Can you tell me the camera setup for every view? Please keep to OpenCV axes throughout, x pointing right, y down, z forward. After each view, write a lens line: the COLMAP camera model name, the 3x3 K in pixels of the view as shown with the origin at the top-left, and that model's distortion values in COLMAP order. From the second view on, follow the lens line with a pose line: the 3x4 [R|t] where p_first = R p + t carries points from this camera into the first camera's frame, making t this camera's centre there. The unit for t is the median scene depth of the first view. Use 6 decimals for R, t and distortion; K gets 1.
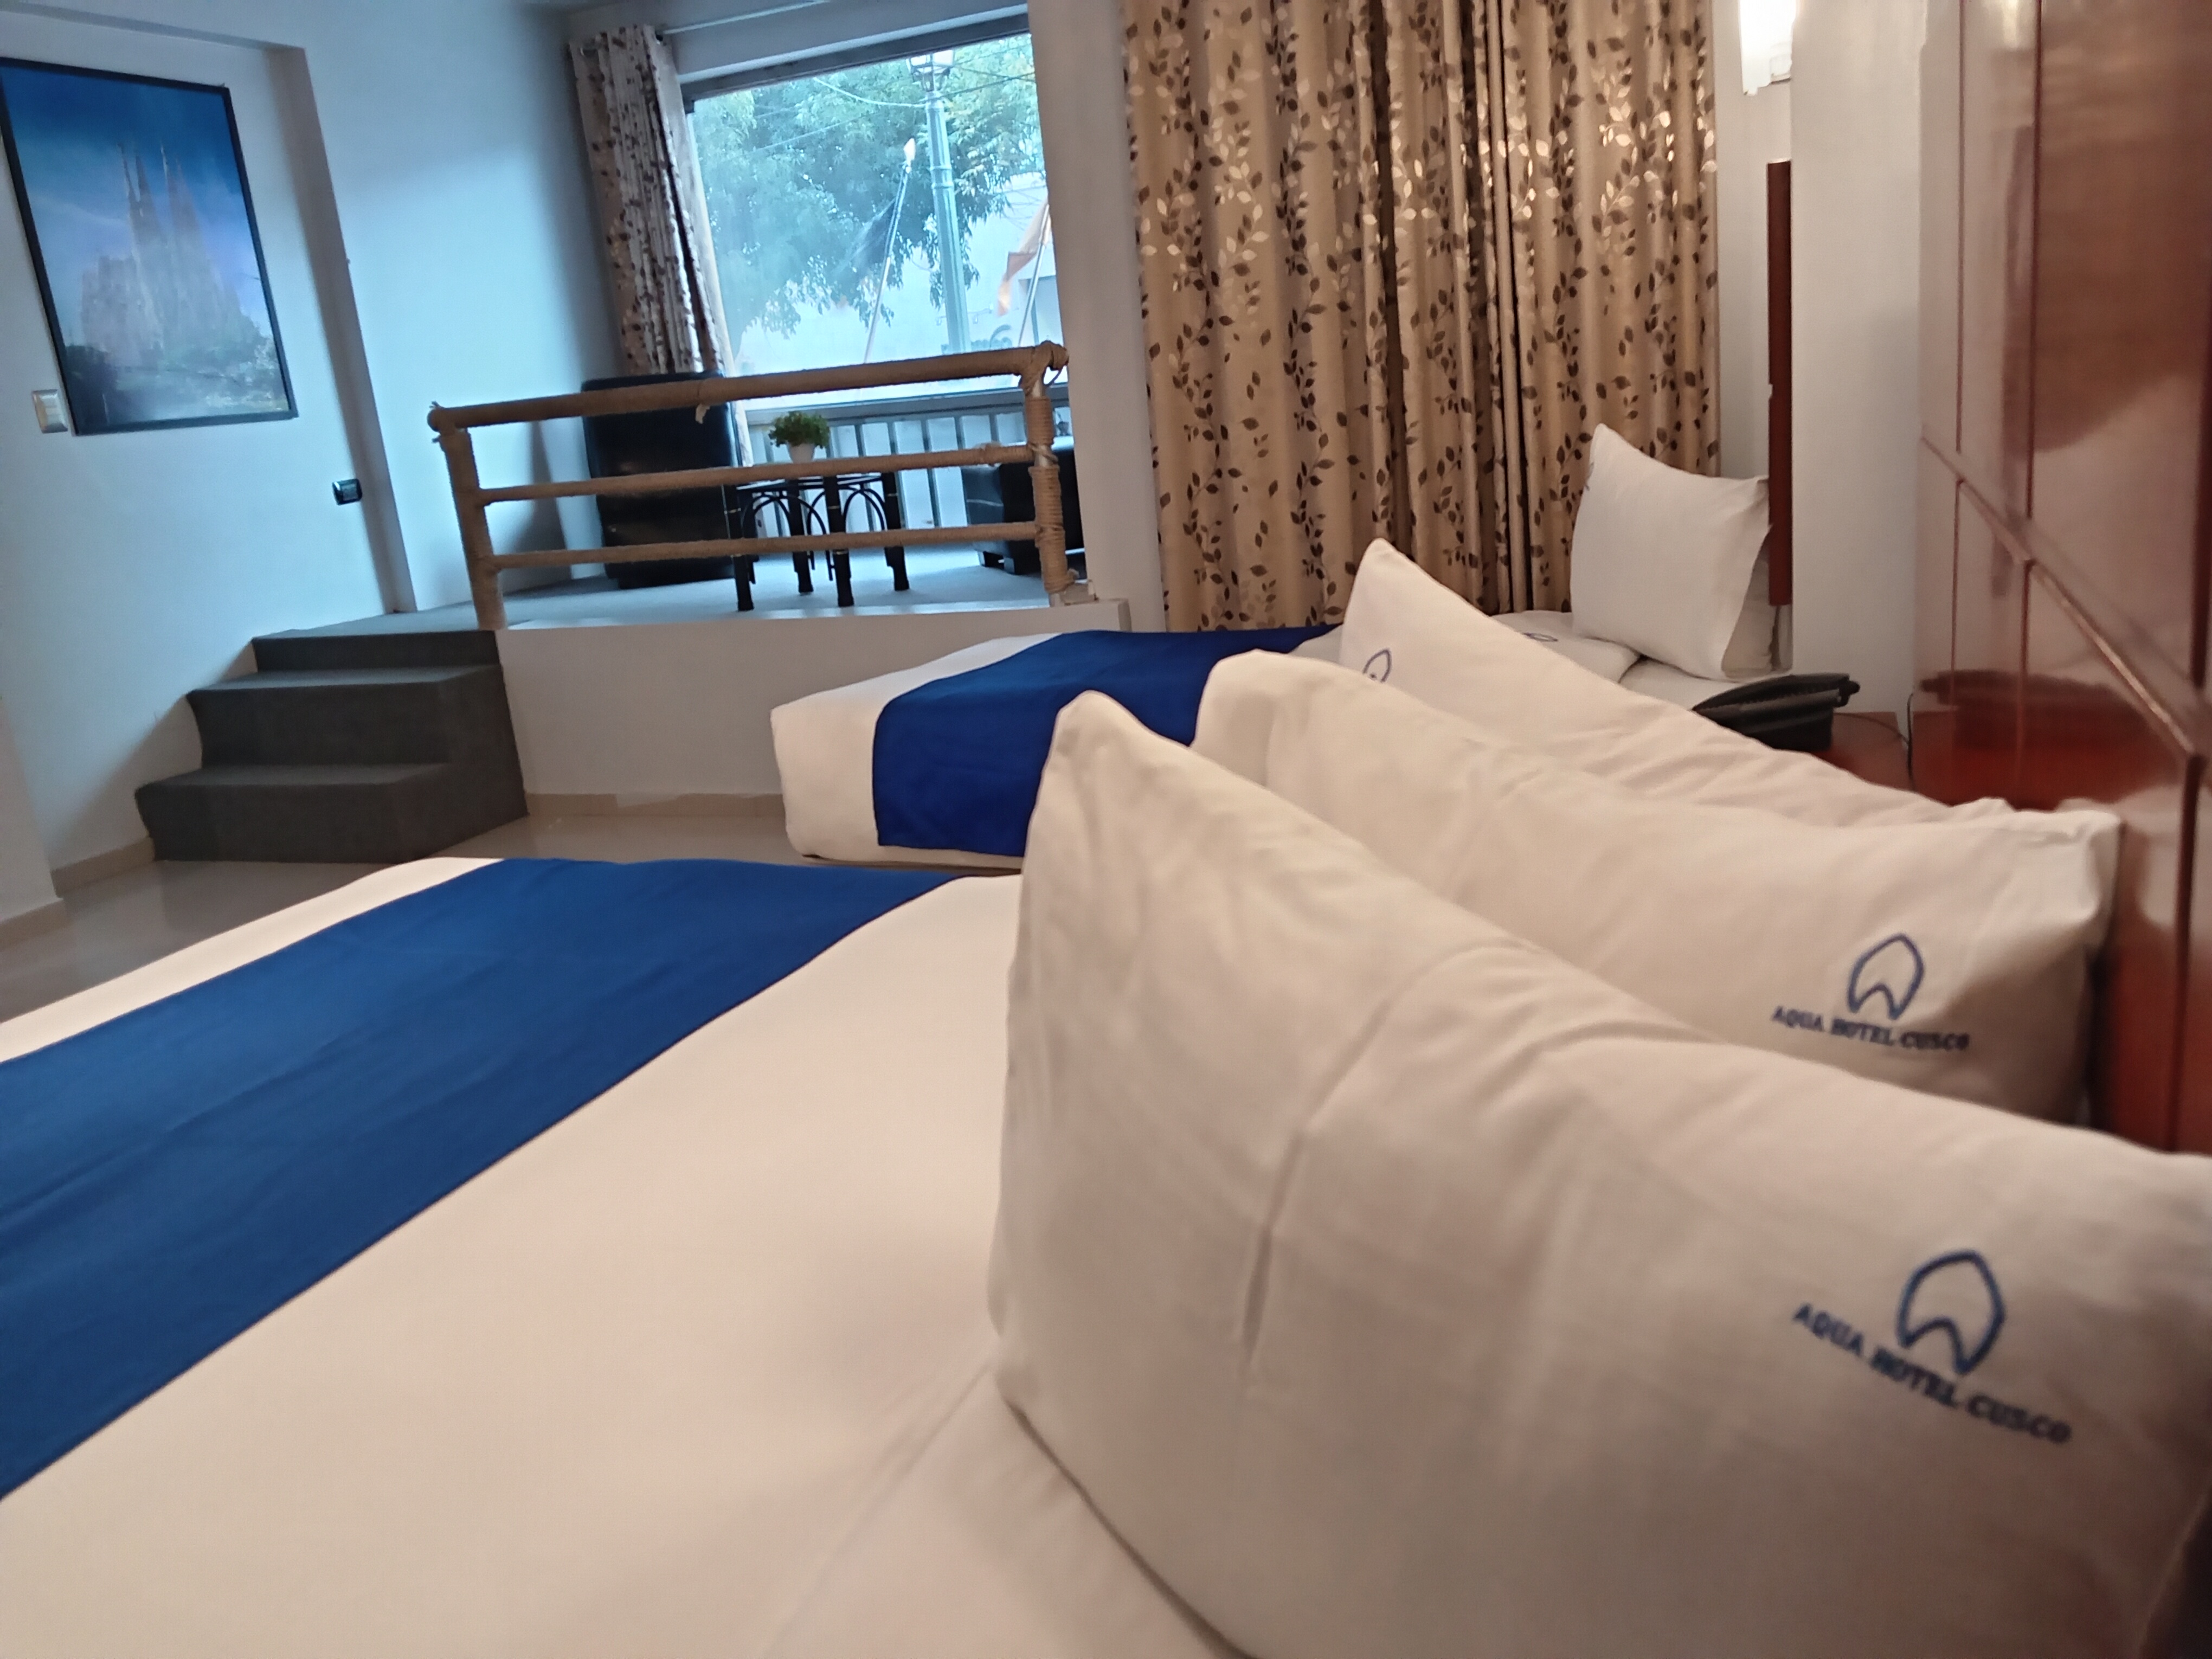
lens RADIAL K [[1717.5, 0, 1101.4], [0, 1717.5, 822.9], [0, 0, 1]] dist [0.110649, -0.242350]
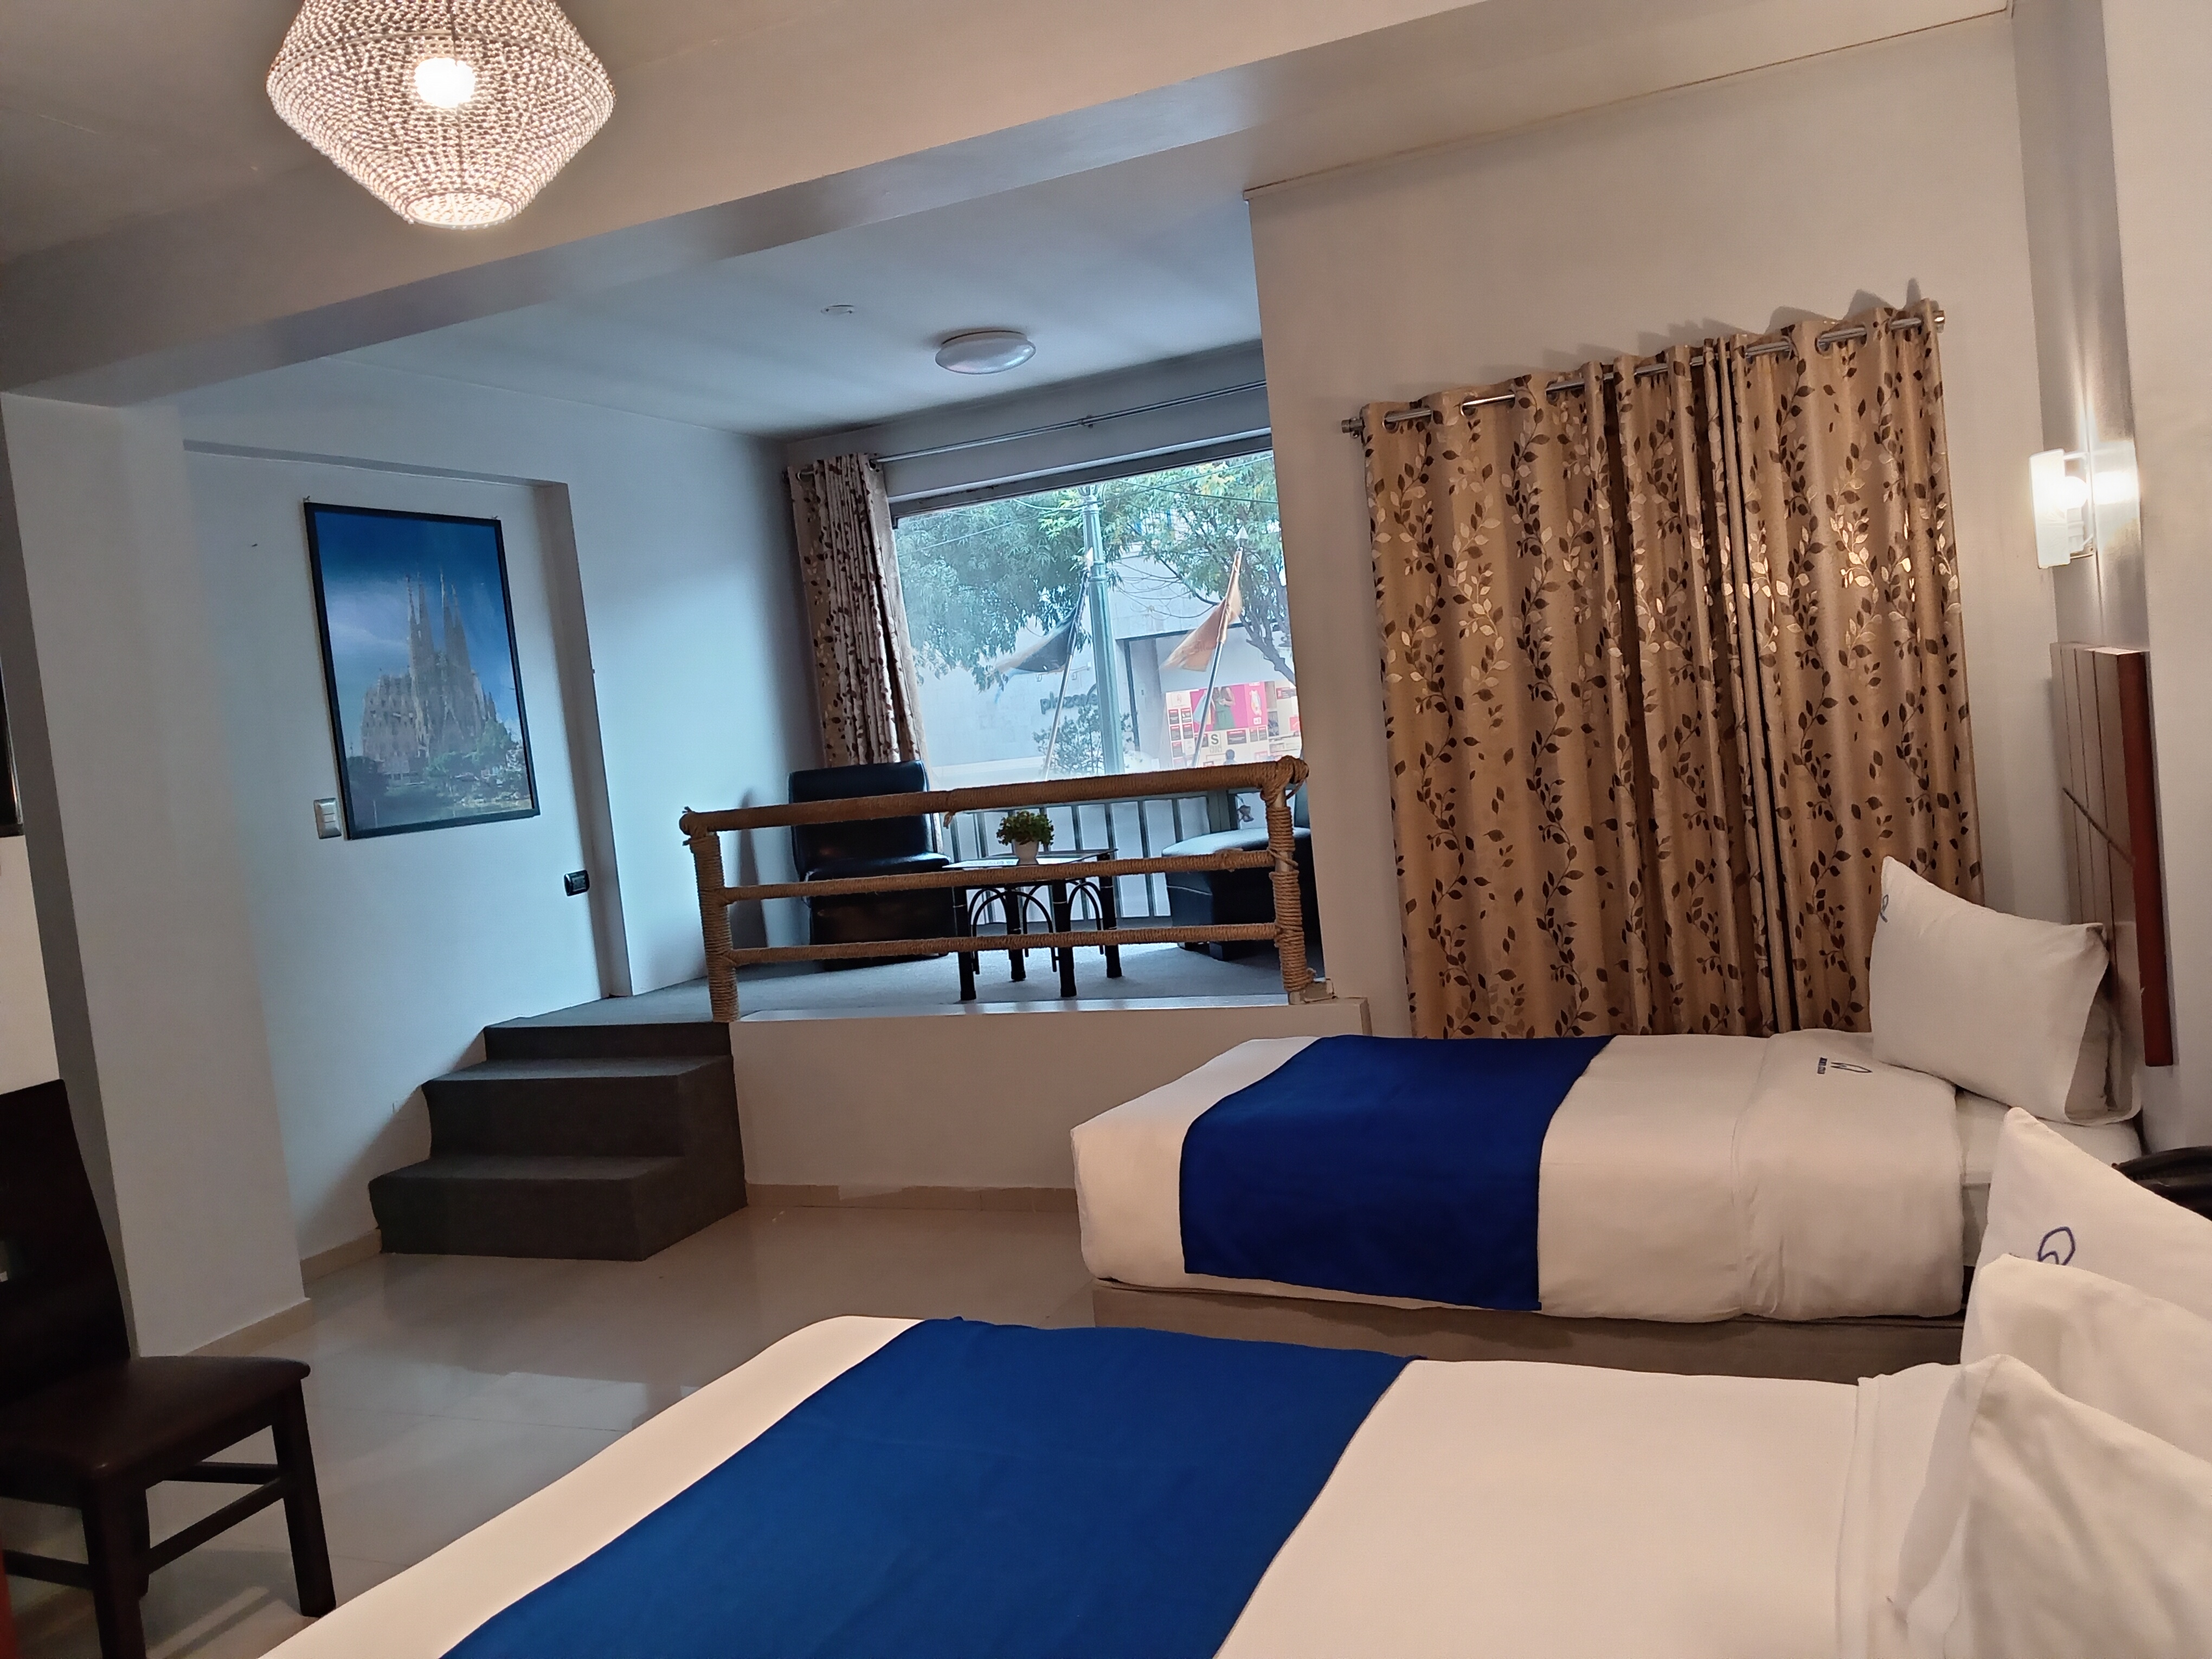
lens RADIAL K [[1717.5, 0, 1101.4], [0, 1717.5, 822.9], [0, 0, 1]] dist [0.110649, -0.242350]
pose [[0.999329, -0.003413, -0.036459, -0.116393], [-0.003539, 0.981986, -0.188923, -0.043791], [0.036447, 0.188925, 0.981315, -0.025911]]
